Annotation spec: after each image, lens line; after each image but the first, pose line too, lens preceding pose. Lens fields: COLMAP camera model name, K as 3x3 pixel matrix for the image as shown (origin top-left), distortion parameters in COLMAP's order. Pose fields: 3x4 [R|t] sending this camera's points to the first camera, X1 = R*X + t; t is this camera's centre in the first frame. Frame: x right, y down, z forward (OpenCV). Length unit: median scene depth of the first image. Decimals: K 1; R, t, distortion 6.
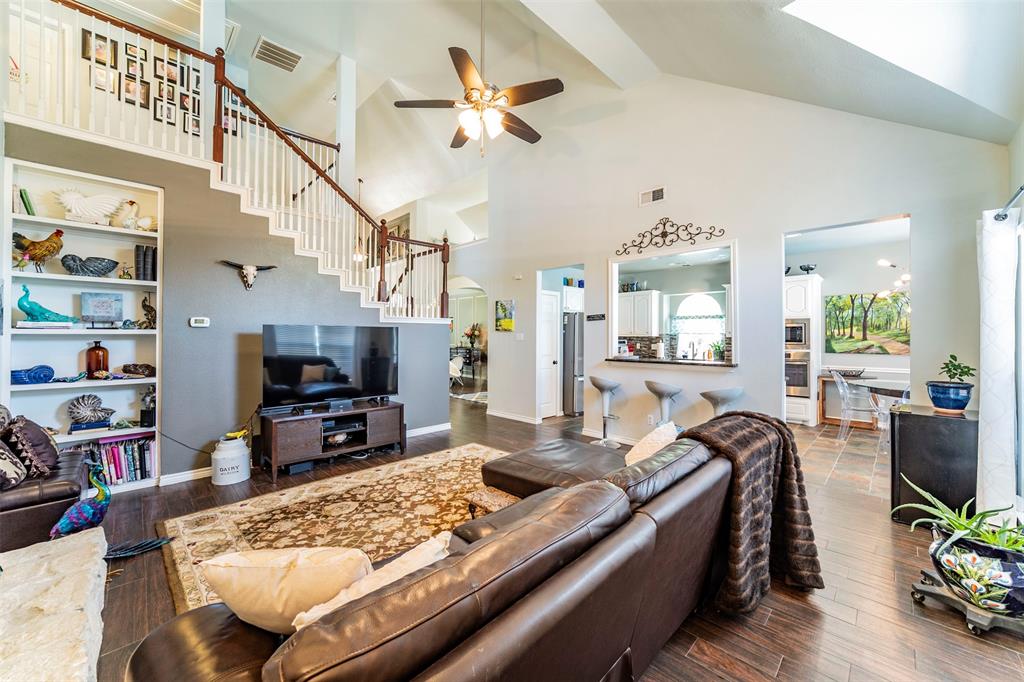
lens RADIAL K [[385.3, 0, 508.8], [0, 385.3, 335.0], [0, 0, 1]] dist [-0.029754, 0.009570]
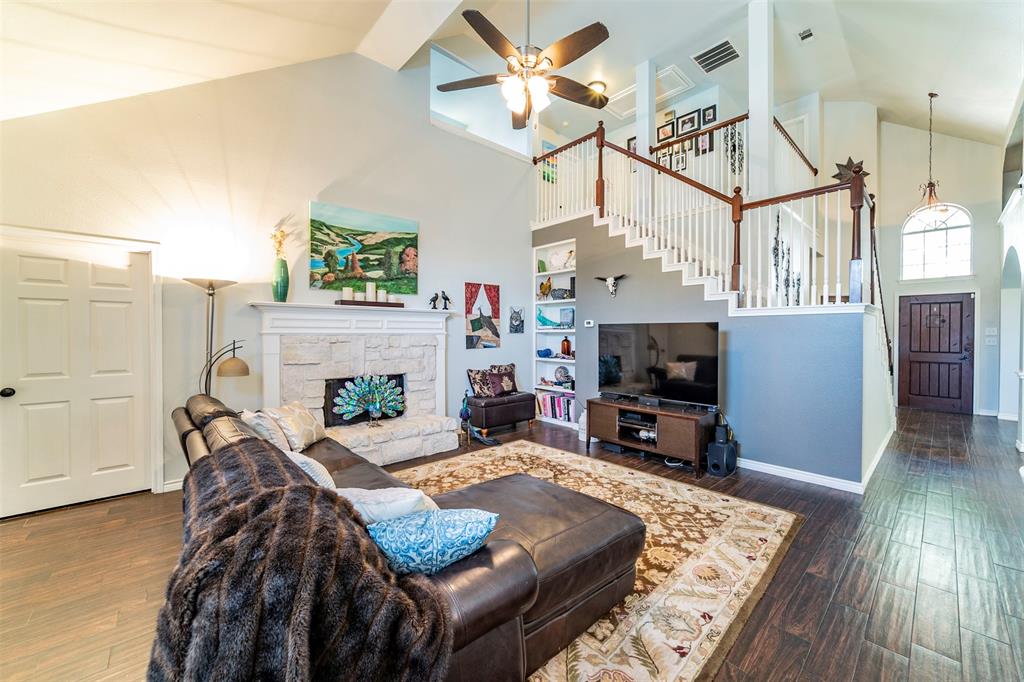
lens RADIAL K [[396.7, 0, 543.7], [0, 396.7, 337.4], [0, 0, 1]] dist [-0.023269, 0.000273]
pose [[0.005199, 0.007583, -0.999958, 0.619754], [-0.000660, 0.999971, 0.007580, 0.006648], [0.999986, 0.000620, 0.005204, 0.751692]]
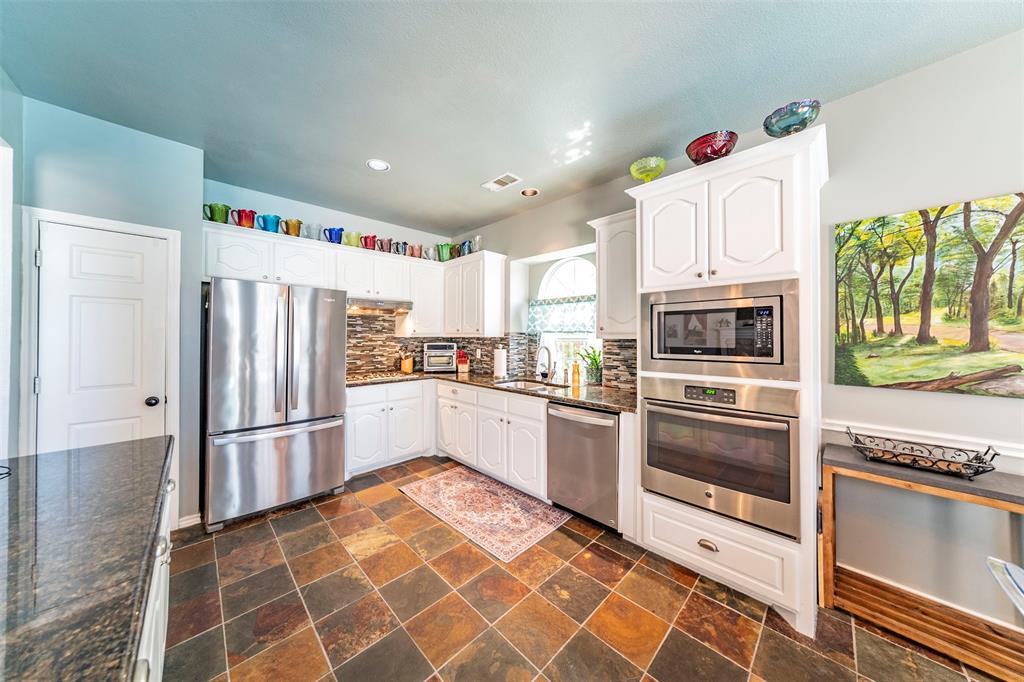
lens RADIAL K [[326.2, 0, 516.5], [0, 326.2, 335.2], [0, 0, 1]] dist [0.007326, 0.000070]
pose [[0.999957, 0.000670, 0.009263, 0.833881], [-0.000655, 0.999998, -0.001611, 0.003464], [-0.009264, 0.001604, 0.999956, 1.085143]]
